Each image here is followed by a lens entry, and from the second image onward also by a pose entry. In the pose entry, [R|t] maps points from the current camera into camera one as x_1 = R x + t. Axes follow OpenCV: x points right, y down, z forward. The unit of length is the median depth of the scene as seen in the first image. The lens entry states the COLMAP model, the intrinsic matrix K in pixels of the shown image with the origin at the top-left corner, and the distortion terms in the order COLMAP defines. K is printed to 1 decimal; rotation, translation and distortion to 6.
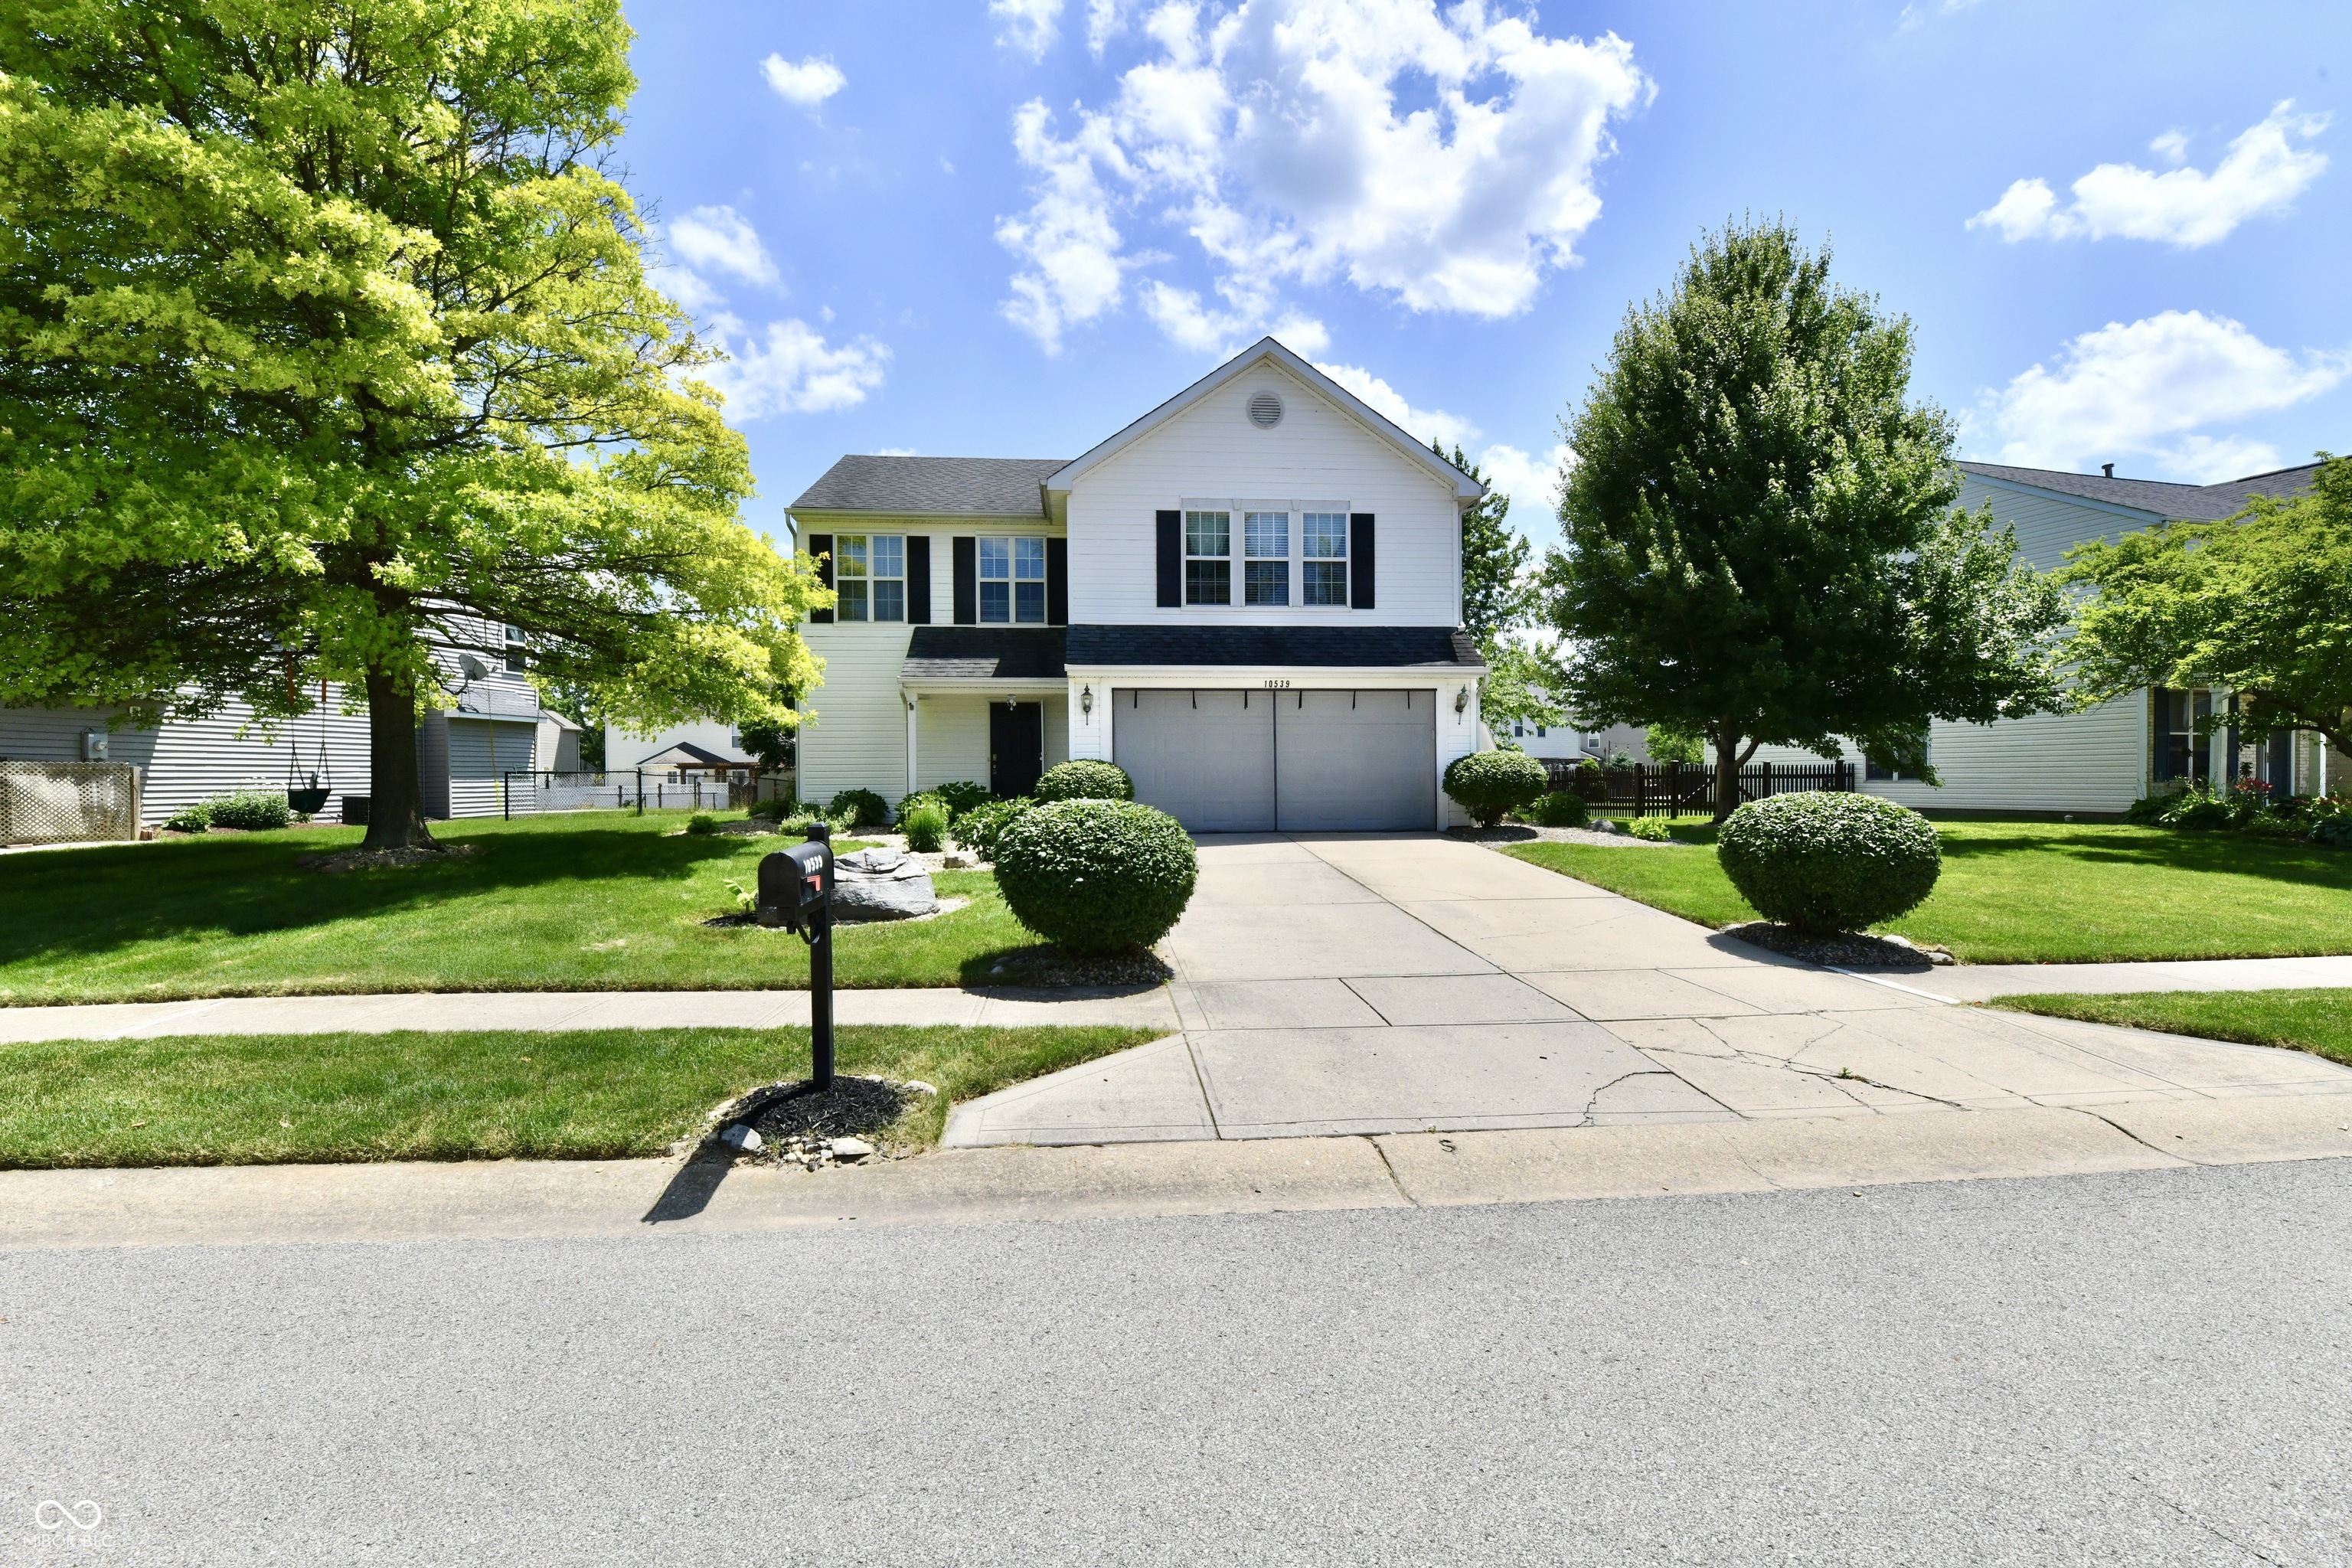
lens RADIAL K [[1047.7, 0, 1176.0], [0, 1047.7, 784.0], [0, 0, 1]] dist [-0.002592, -0.000267]
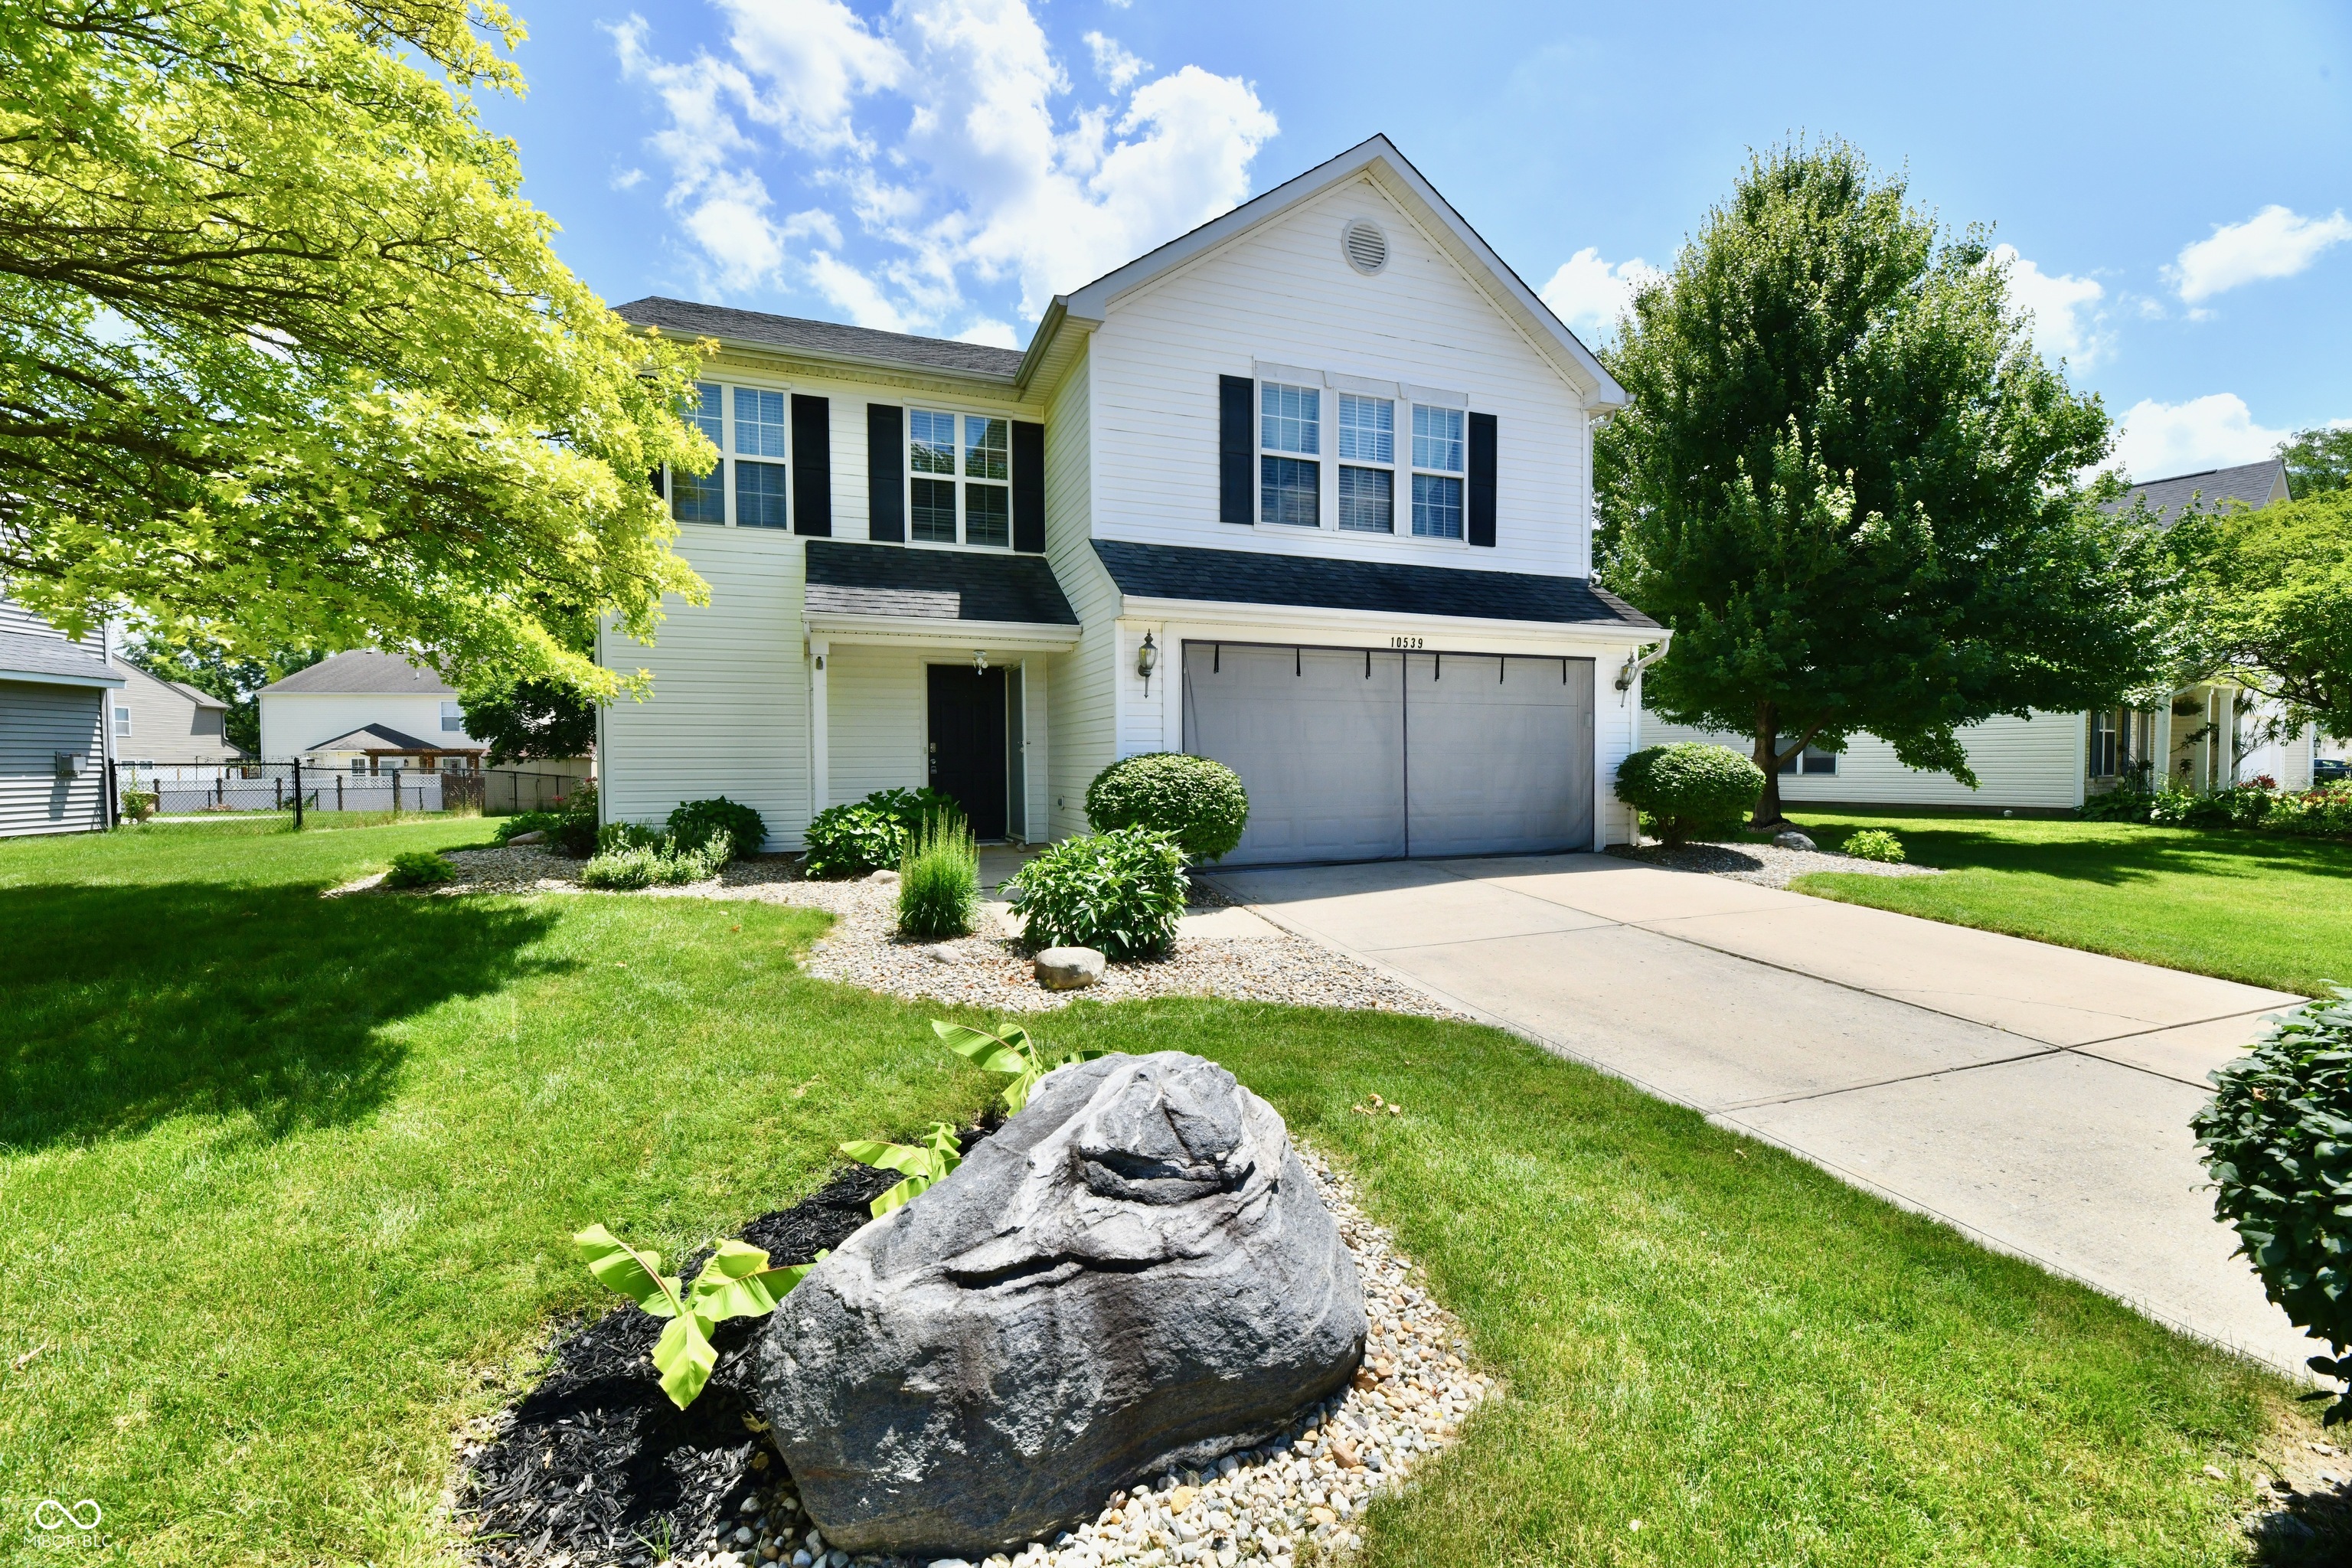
lens RADIAL K [[943.4, 0, 1176.0], [0, 943.4, 784.0], [0, 0, 1]] dist [-0.000047, -0.003333]
pose [[0.965051, -0.004358, 0.262025, -0.199248], [0.000386, 0.999884, 0.015210, -0.012477], [-0.262061, -0.014577, 0.964941, 0.424564]]
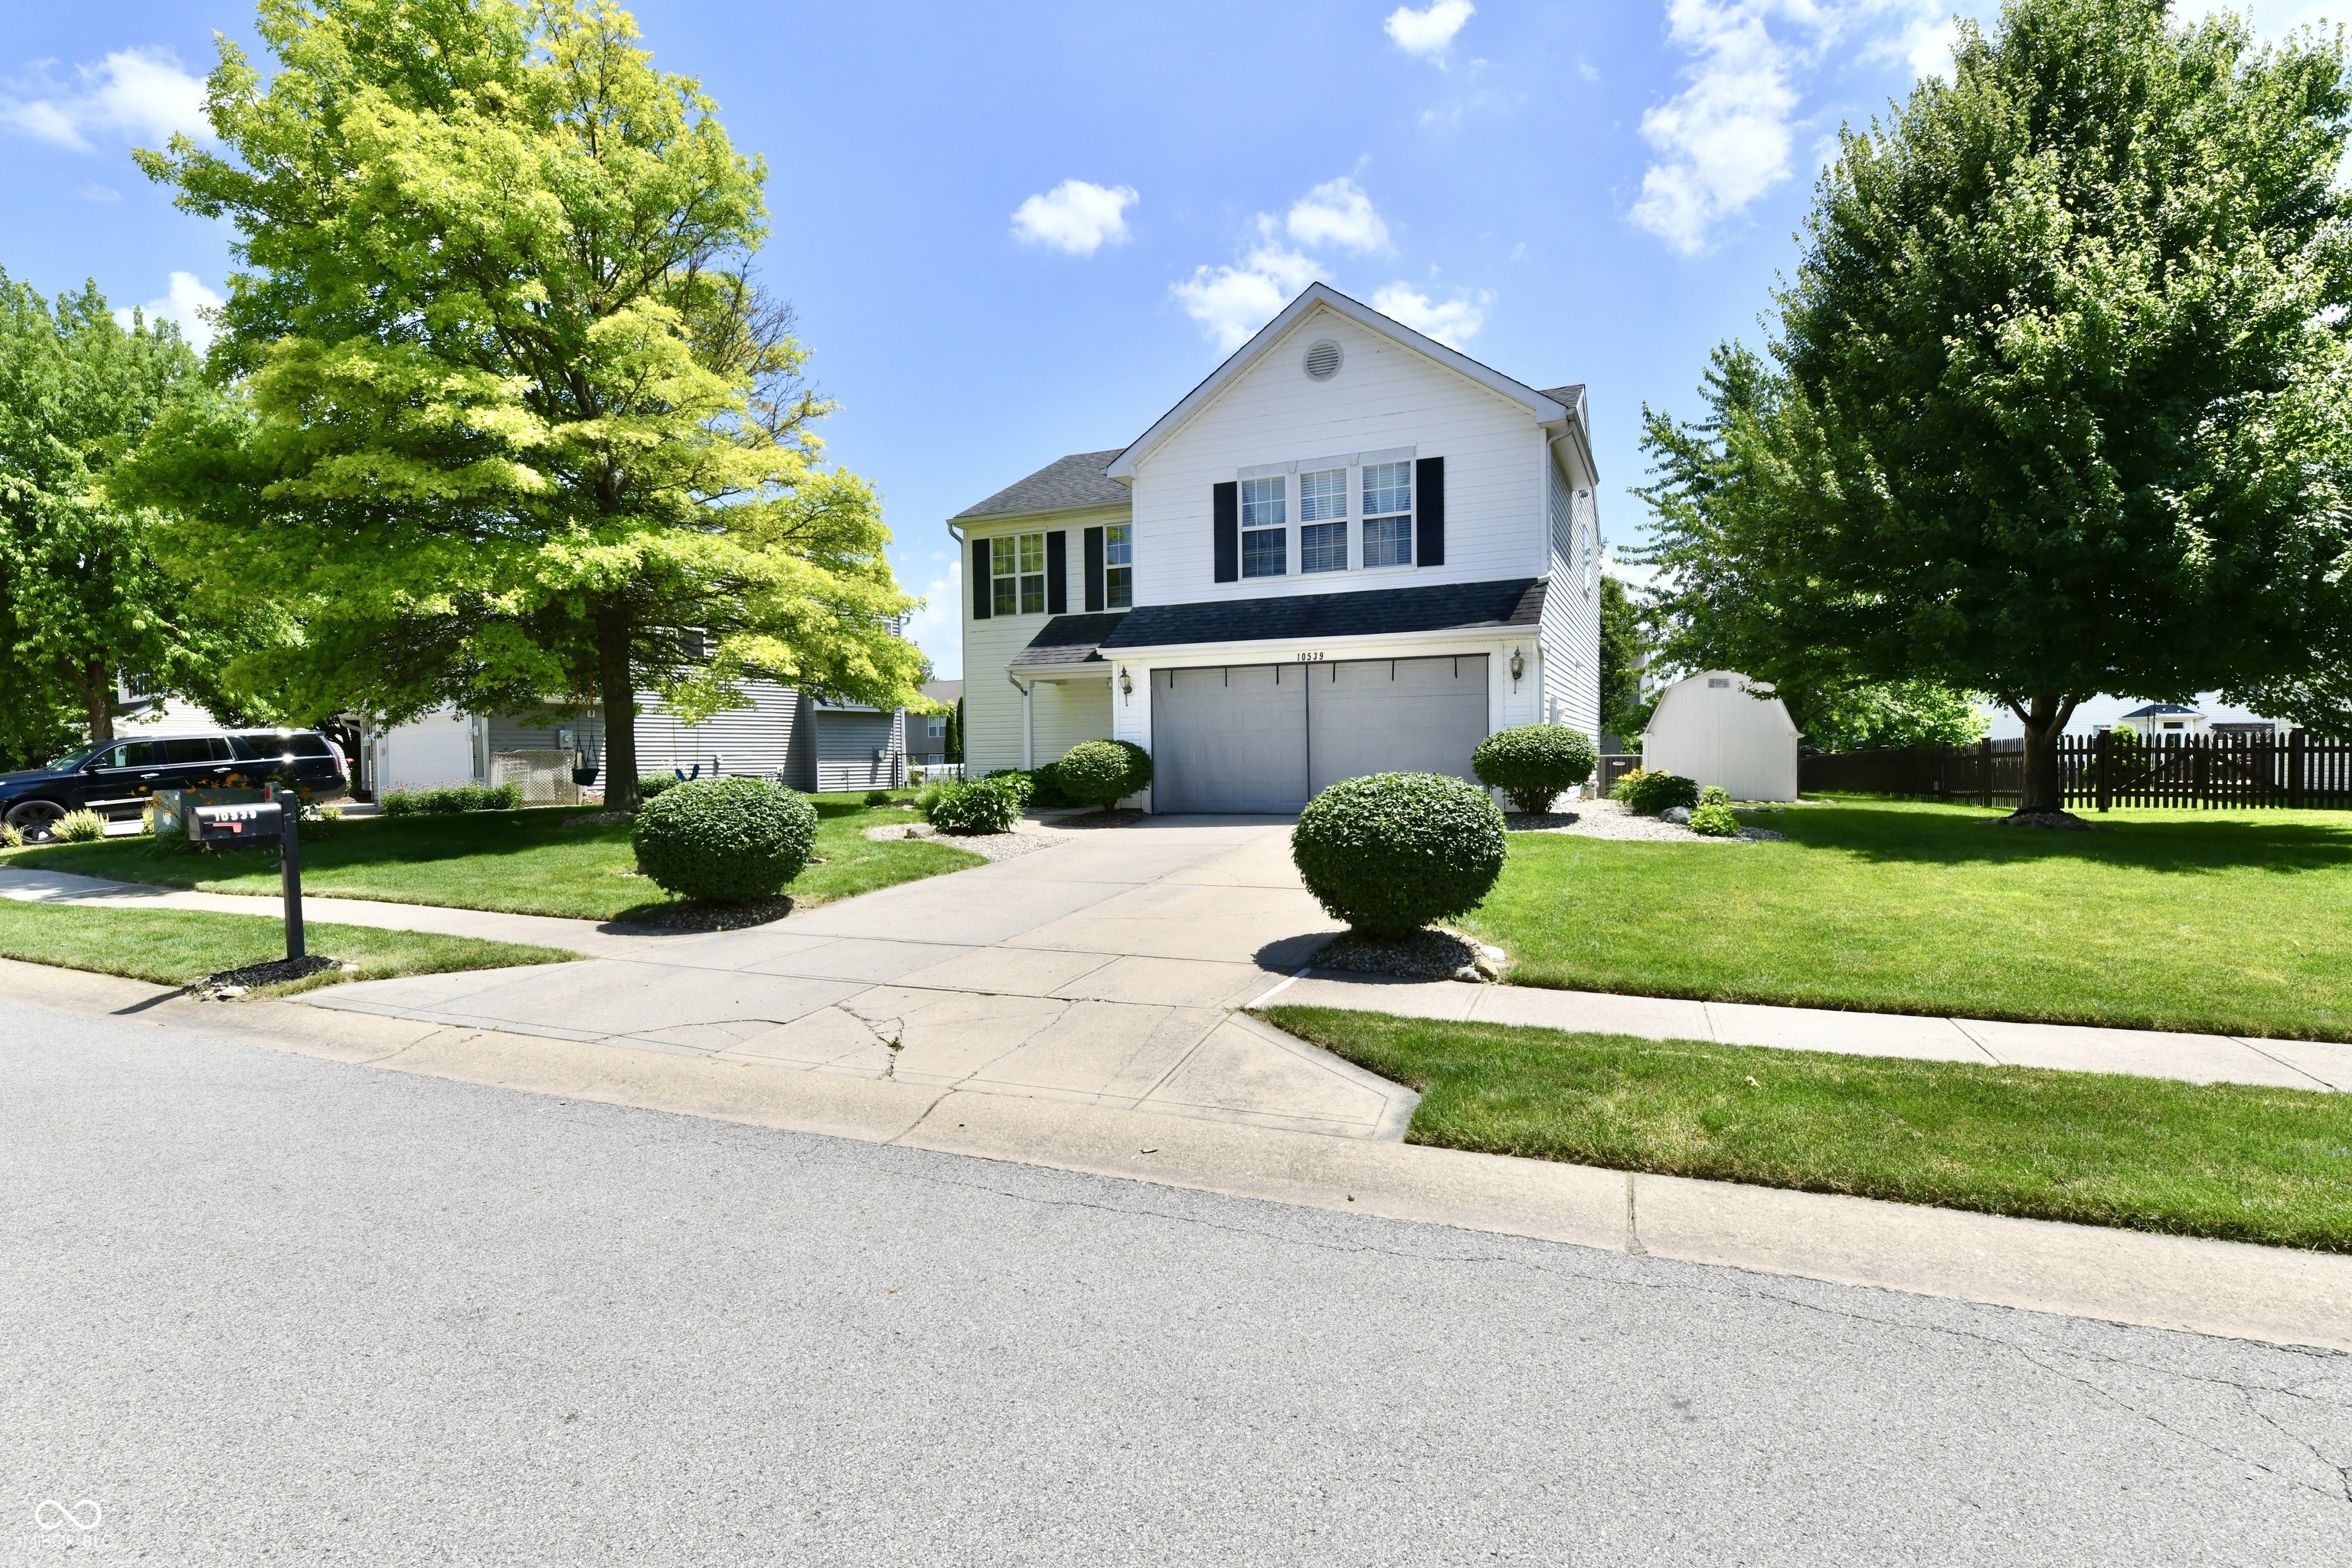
lens RADIAL K [[1138.1, 0, 1176.0], [0, 1138.1, 784.0], [0, 0, 1]] dist [-0.000405, 0.000424]
pose [[0.871939, 0.006649, -0.489569, 0.465709], [0.001871, 0.999855, 0.016911, 0.000819], [0.489611, -0.015661, 0.871800, 0.050570]]
